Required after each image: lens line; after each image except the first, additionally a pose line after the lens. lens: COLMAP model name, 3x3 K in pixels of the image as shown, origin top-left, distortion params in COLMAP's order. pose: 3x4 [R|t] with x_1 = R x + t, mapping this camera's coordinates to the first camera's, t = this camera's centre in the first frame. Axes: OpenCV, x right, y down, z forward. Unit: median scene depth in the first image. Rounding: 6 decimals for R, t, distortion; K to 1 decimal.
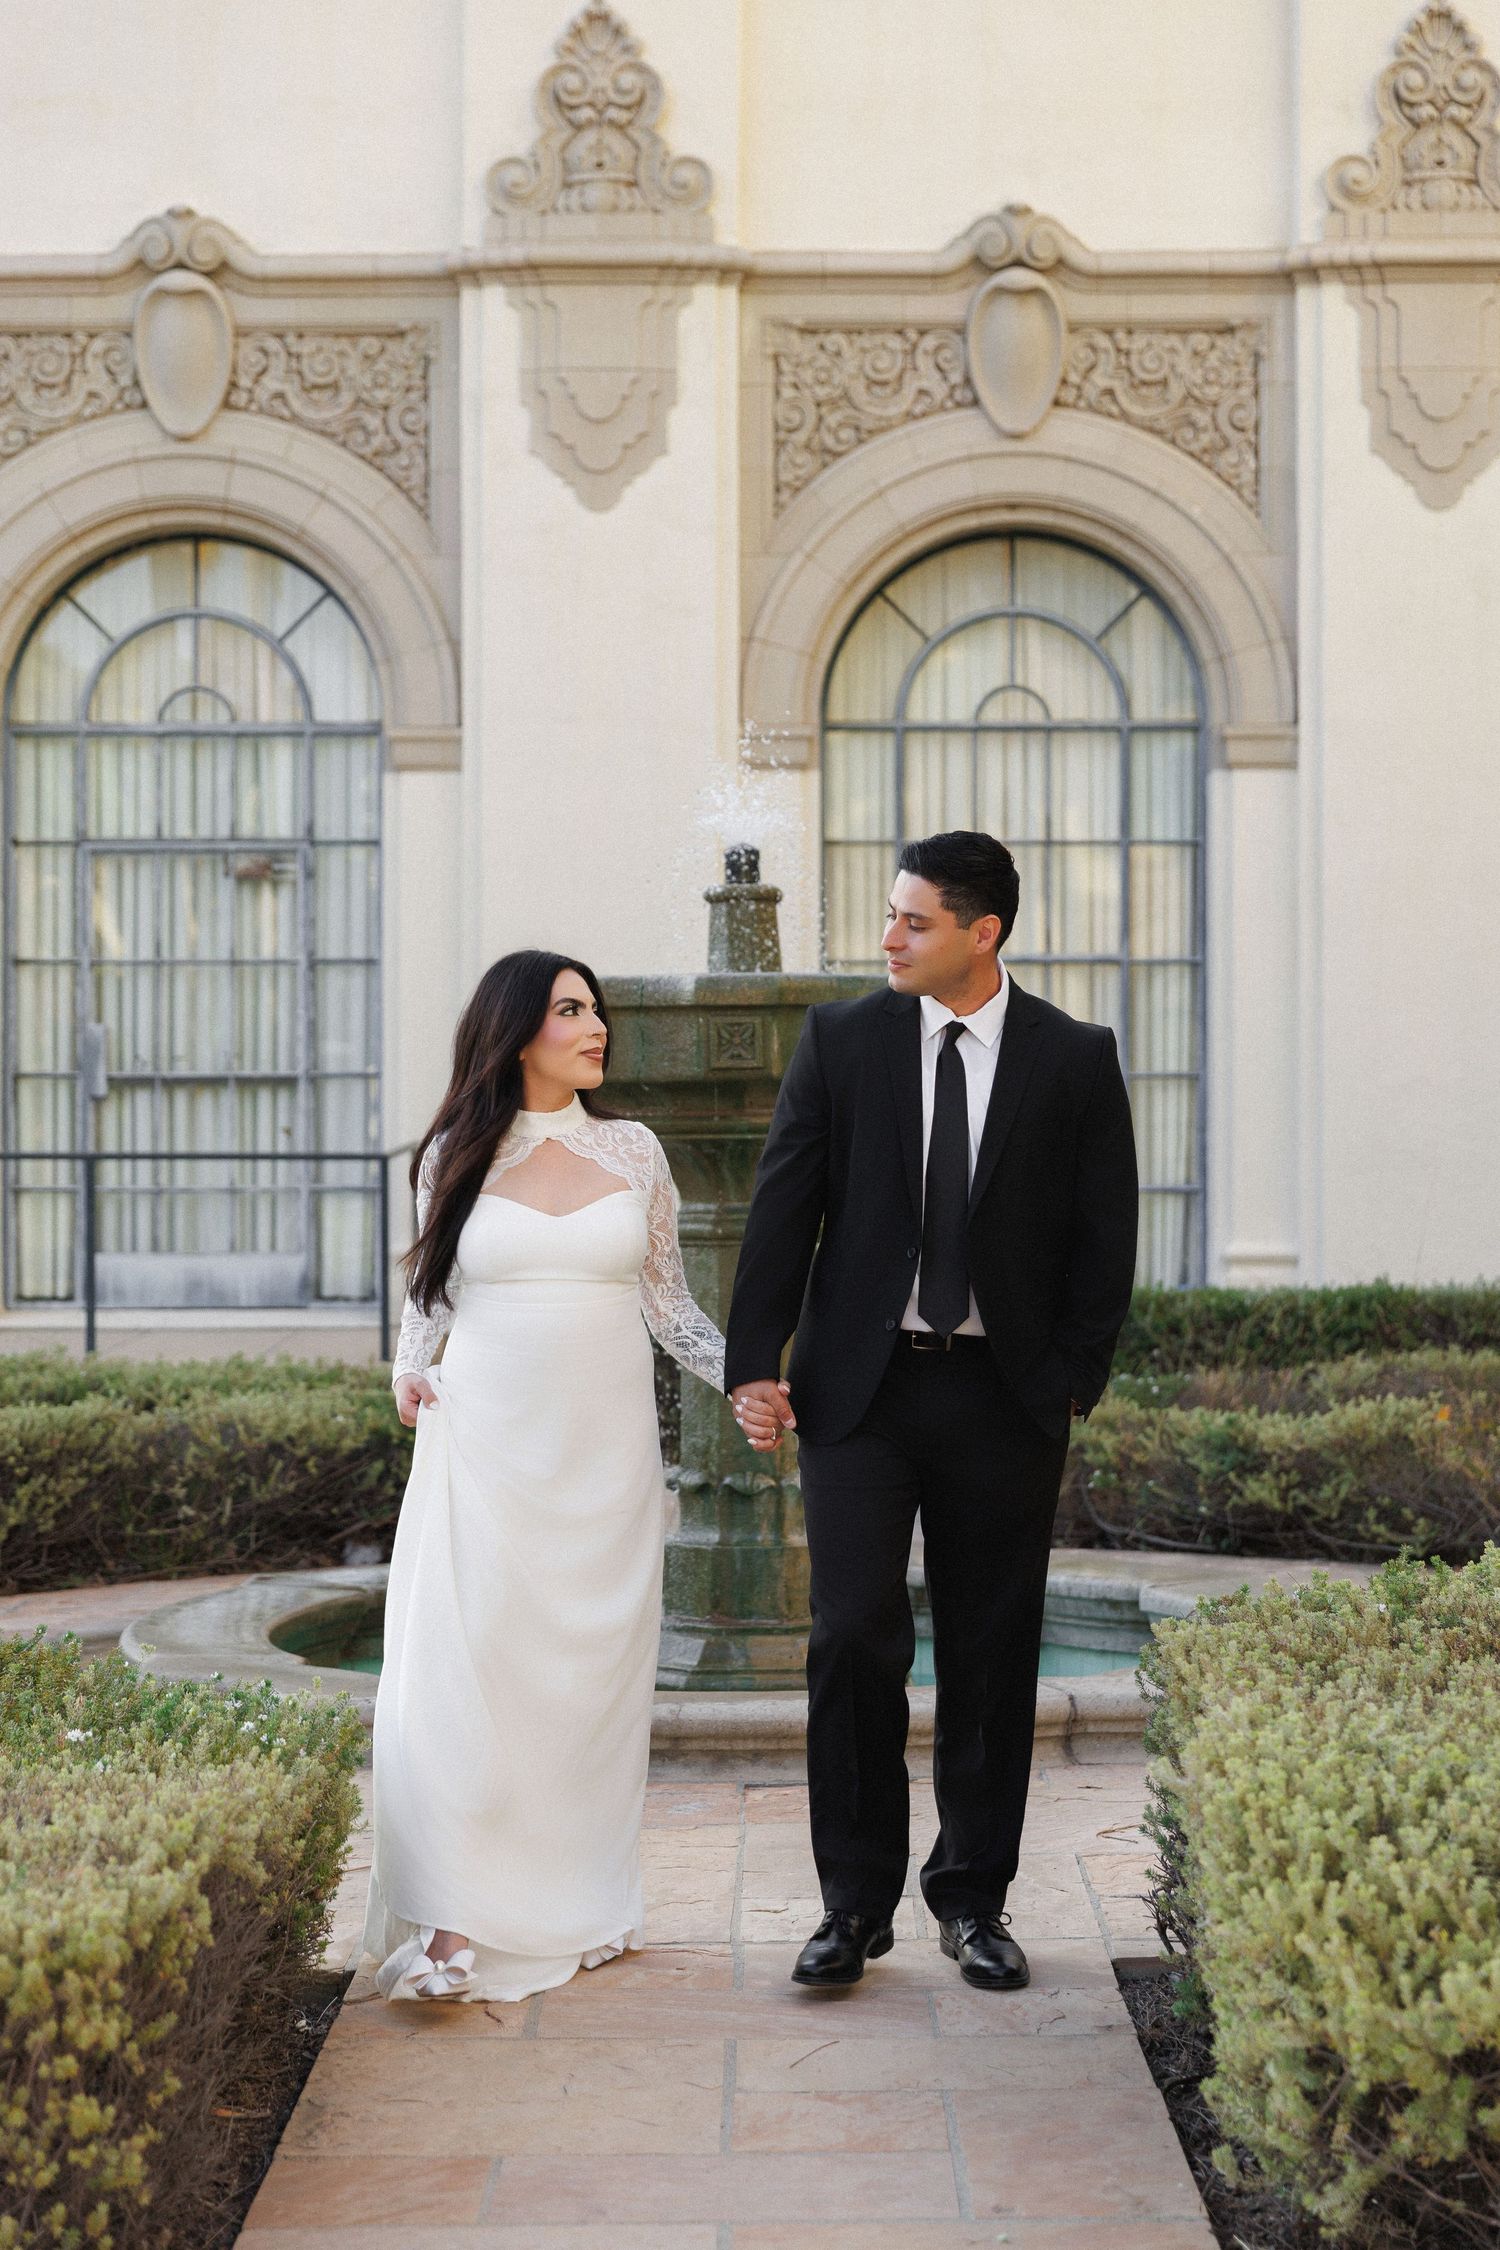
lens RADIAL K [[4122.4, 0, 750.0], [0, 4122.4, 1125.0], [0, 0, 1]] dist [-0.002690, -0.013513]
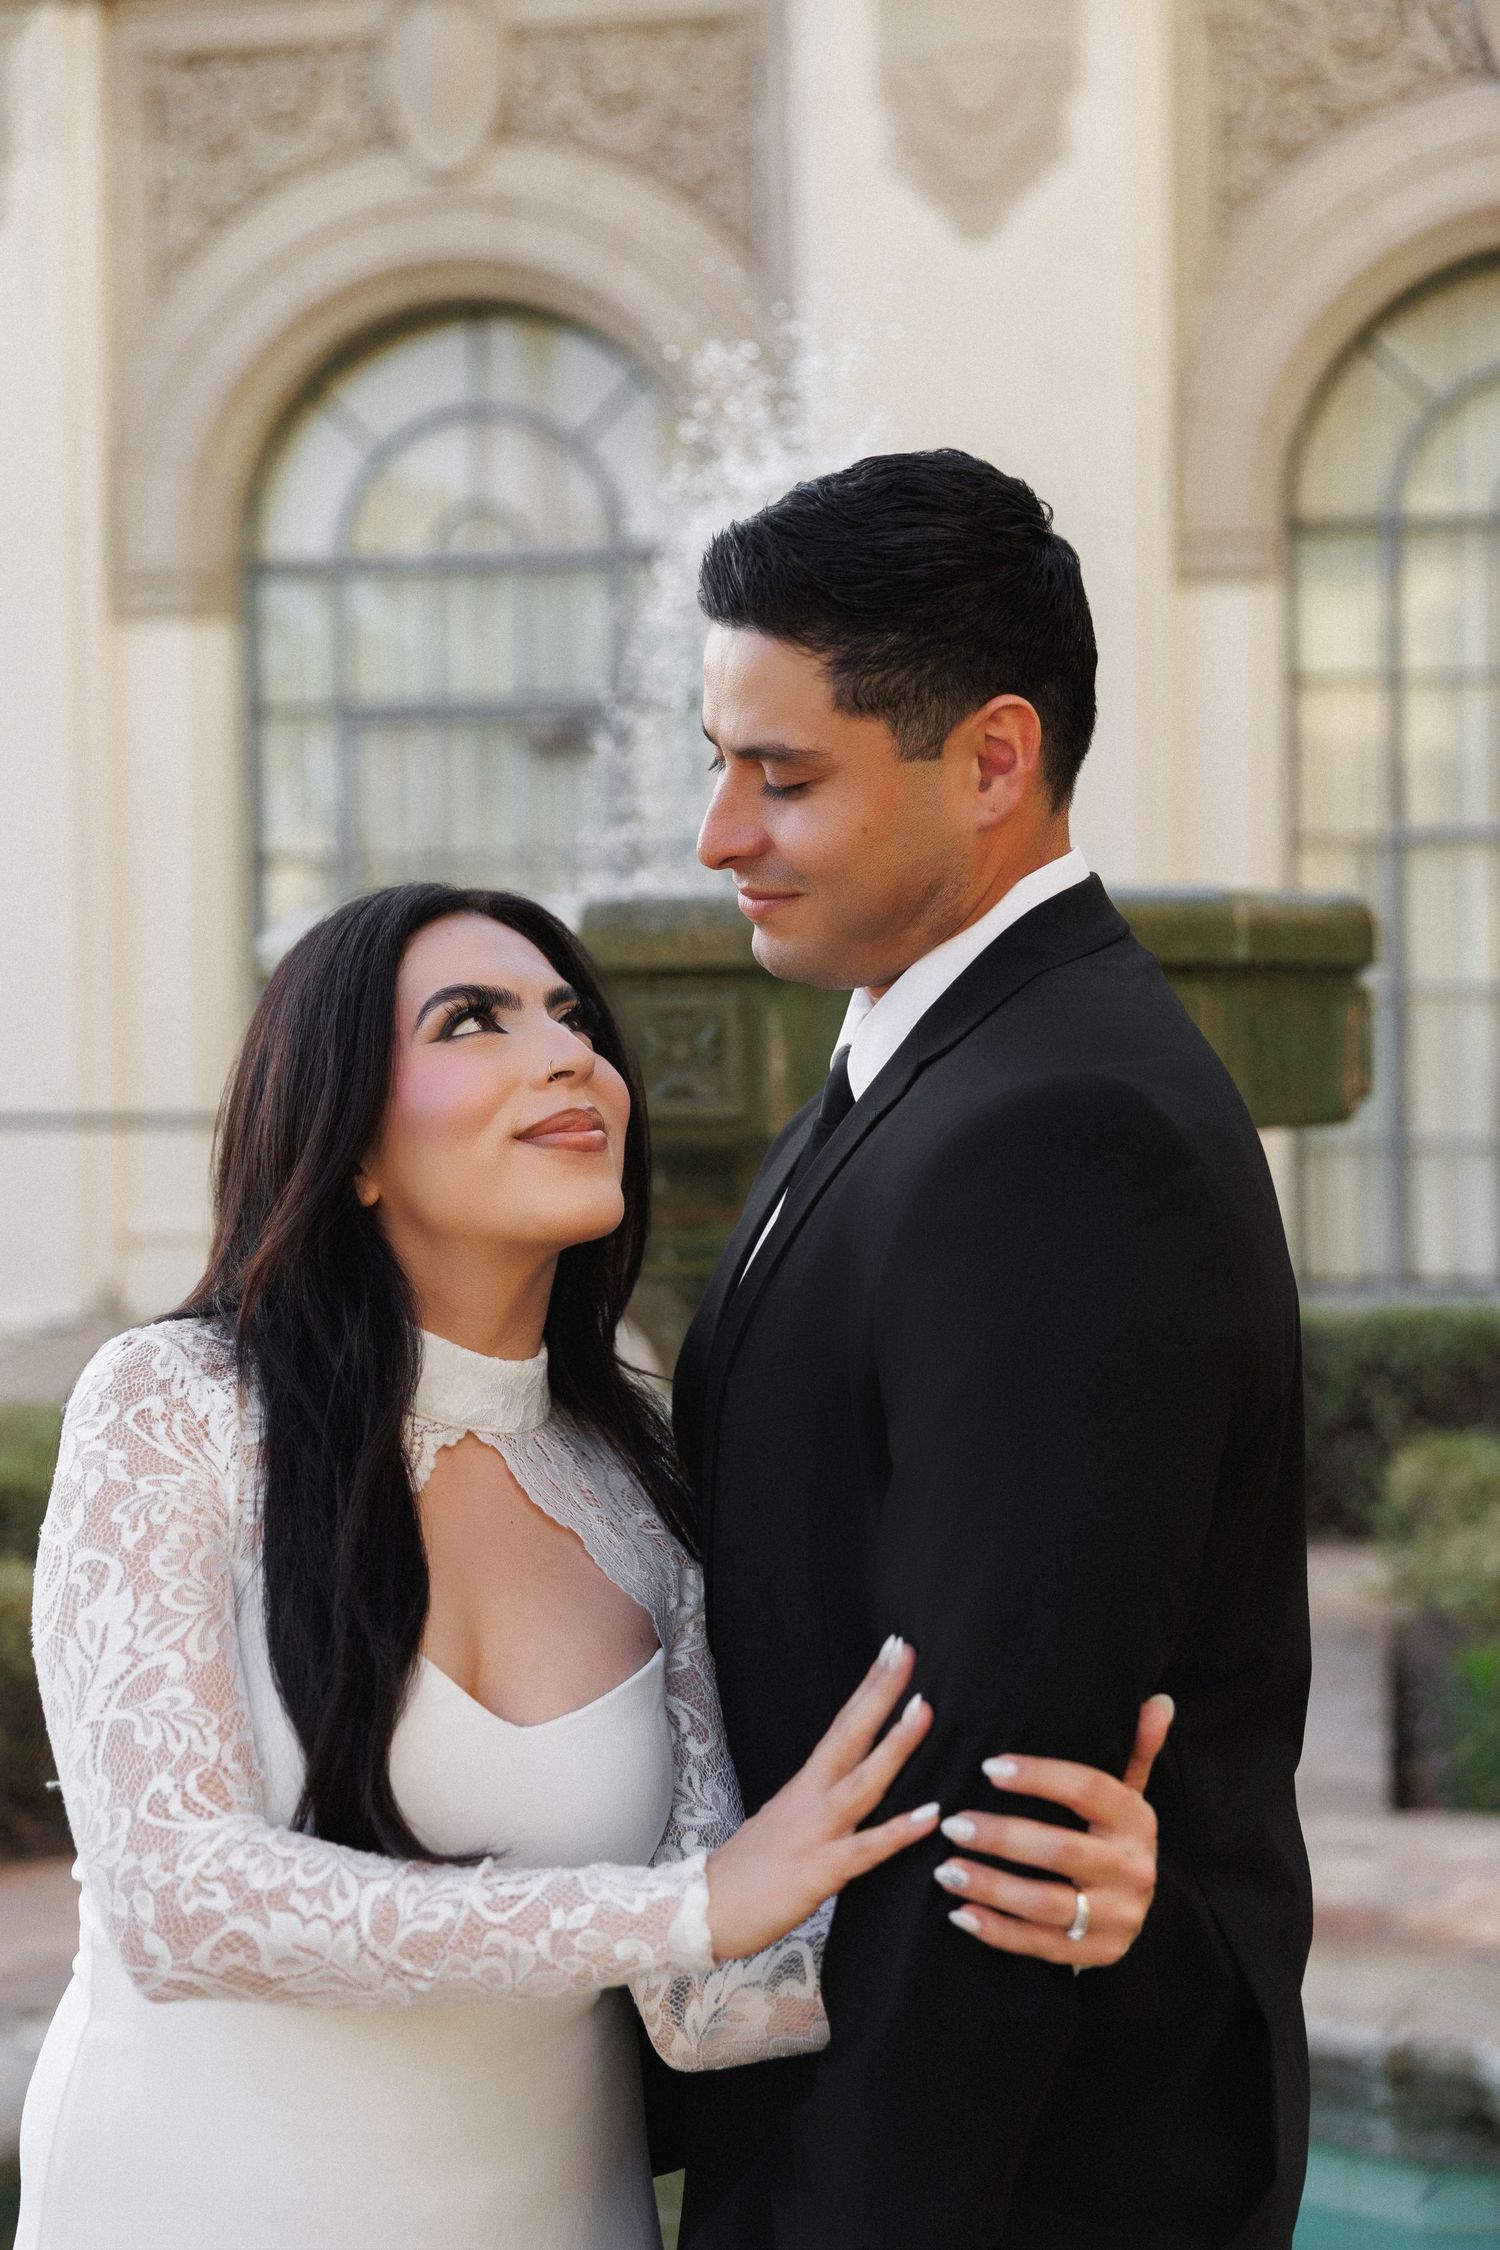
lens RADIAL K [[4317.6, 0, 750.0], [0, 4317.6, 1125.0], [0, 0, 1]] dist [-0.300704, 2.752730]
pose [[0.990140, -0.015138, -0.139260, 0.027895], [0.018870, 0.999496, 0.025515, -0.010102], [0.138804, -0.027892, 0.989927, 0.223339]]
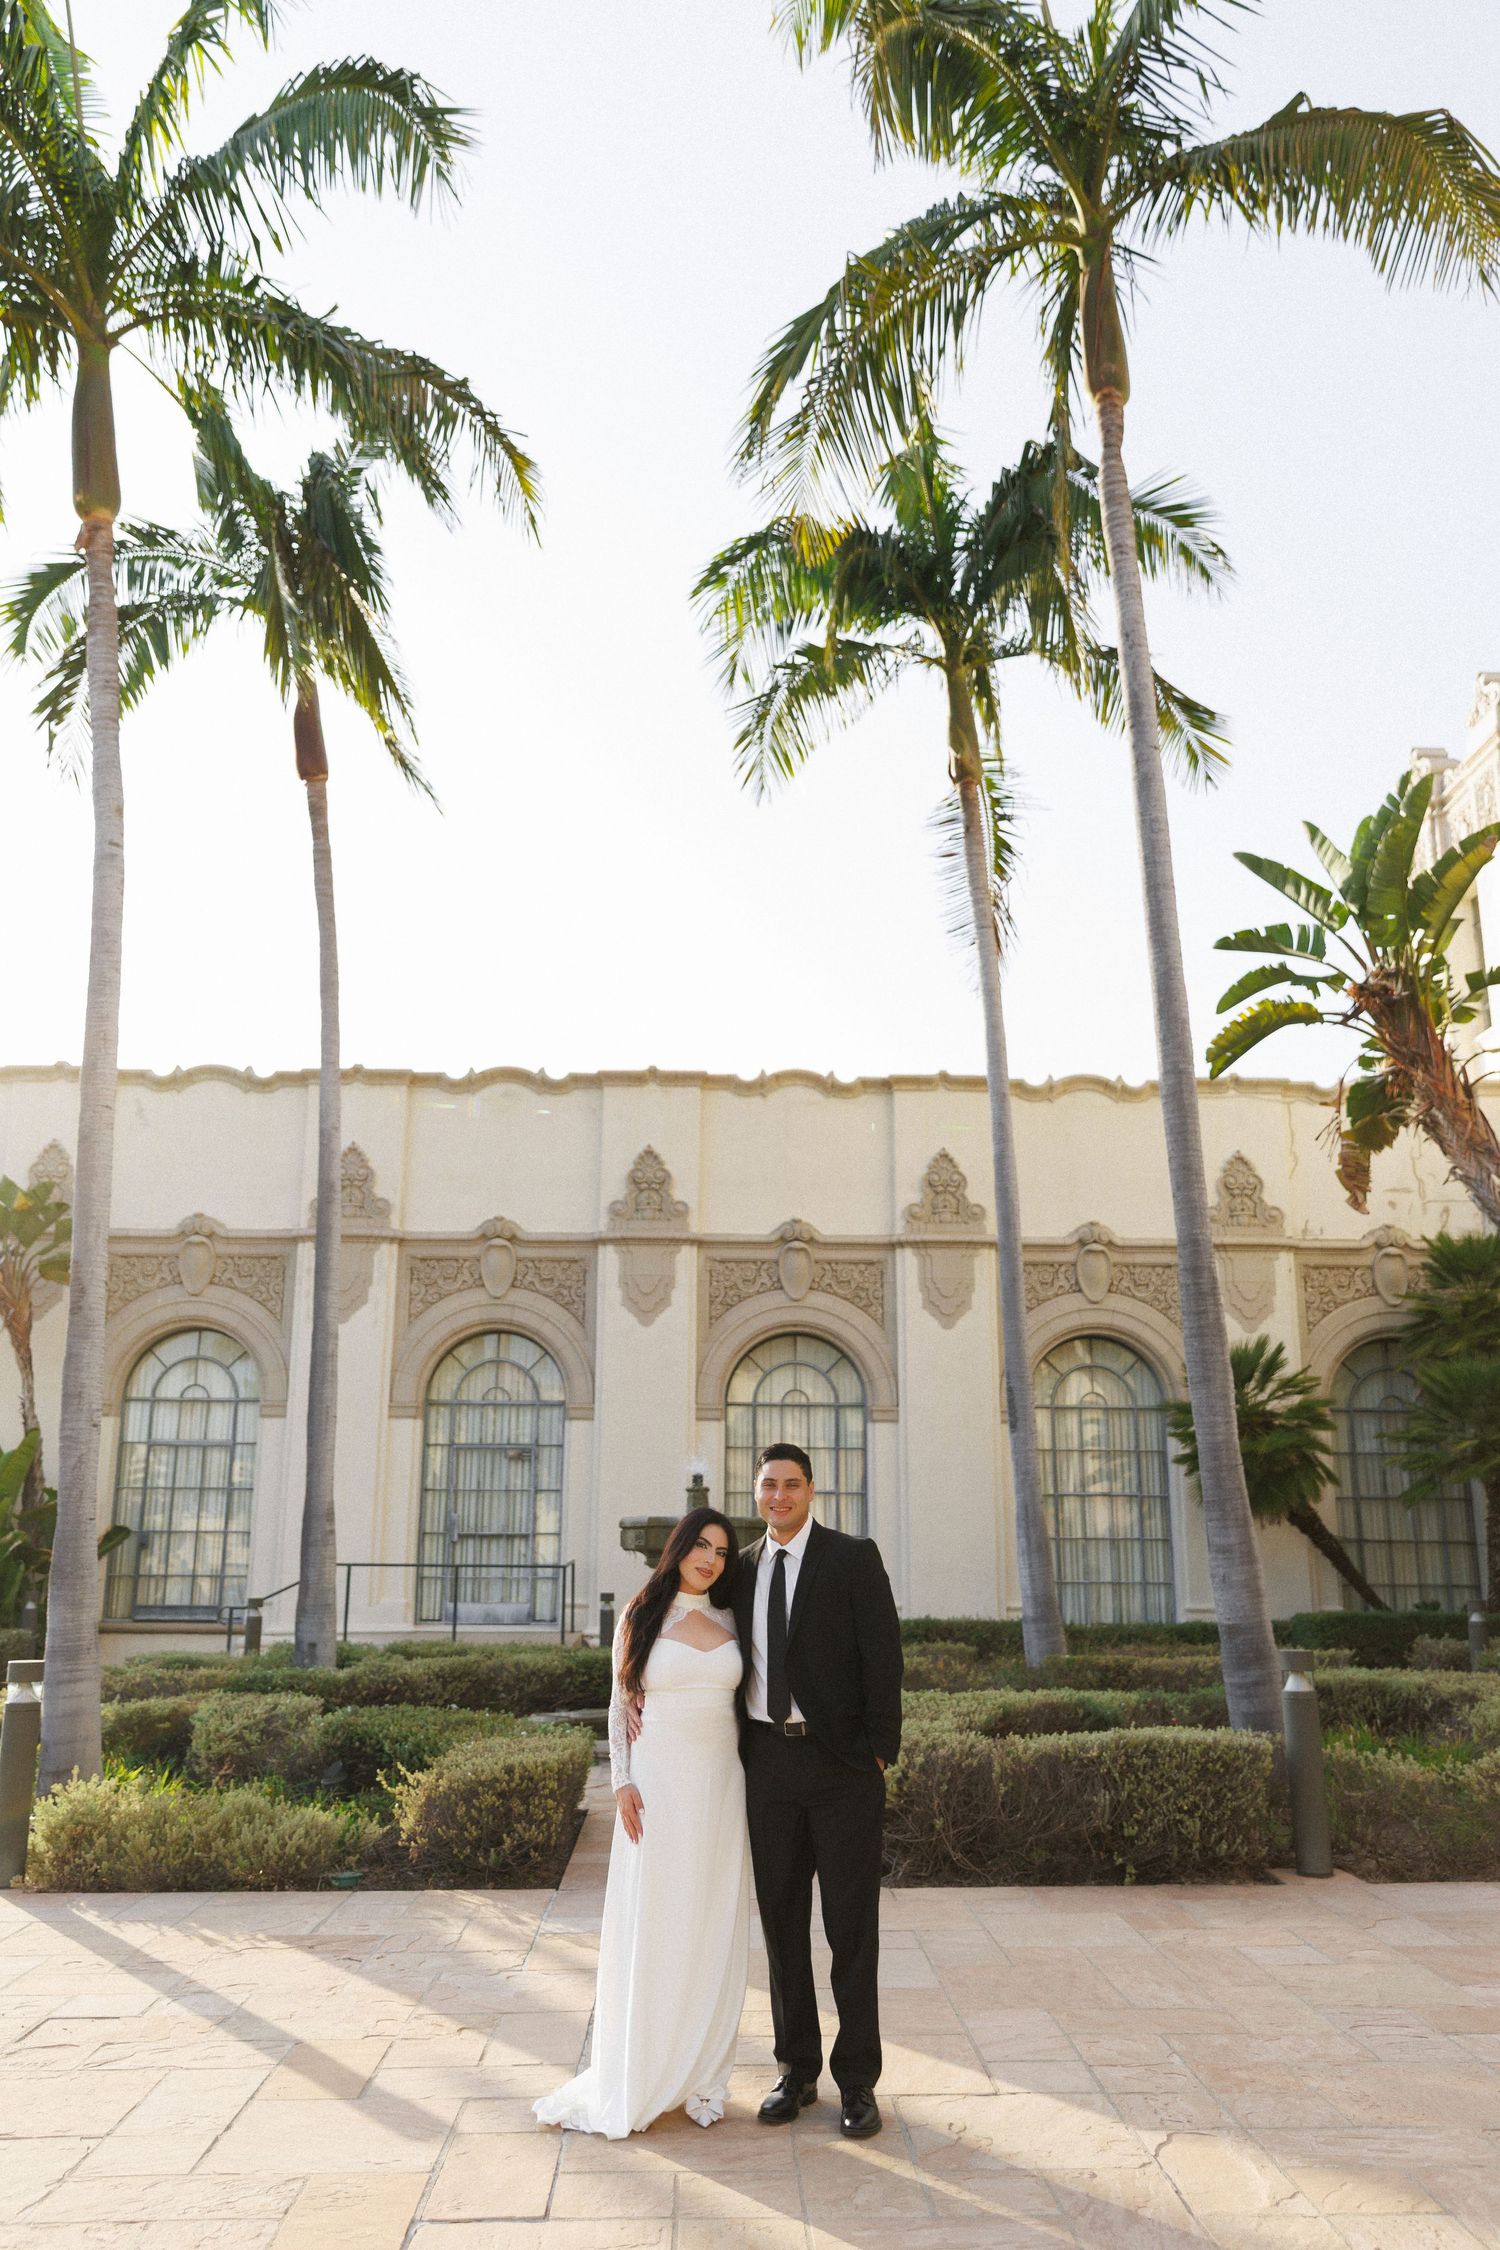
lens RADIAL K [[1704.9, 0, 729.3], [0, 1704.9, 1123.4], [0, 0, 1]] dist [0.006028, 0.000604]
pose [[0.999799, 0.011816, 0.016186, -0.000784], [-0.007560, 0.970391, -0.241420, -0.004525], [-0.018559, 0.241250, 0.970286, -0.146617]]
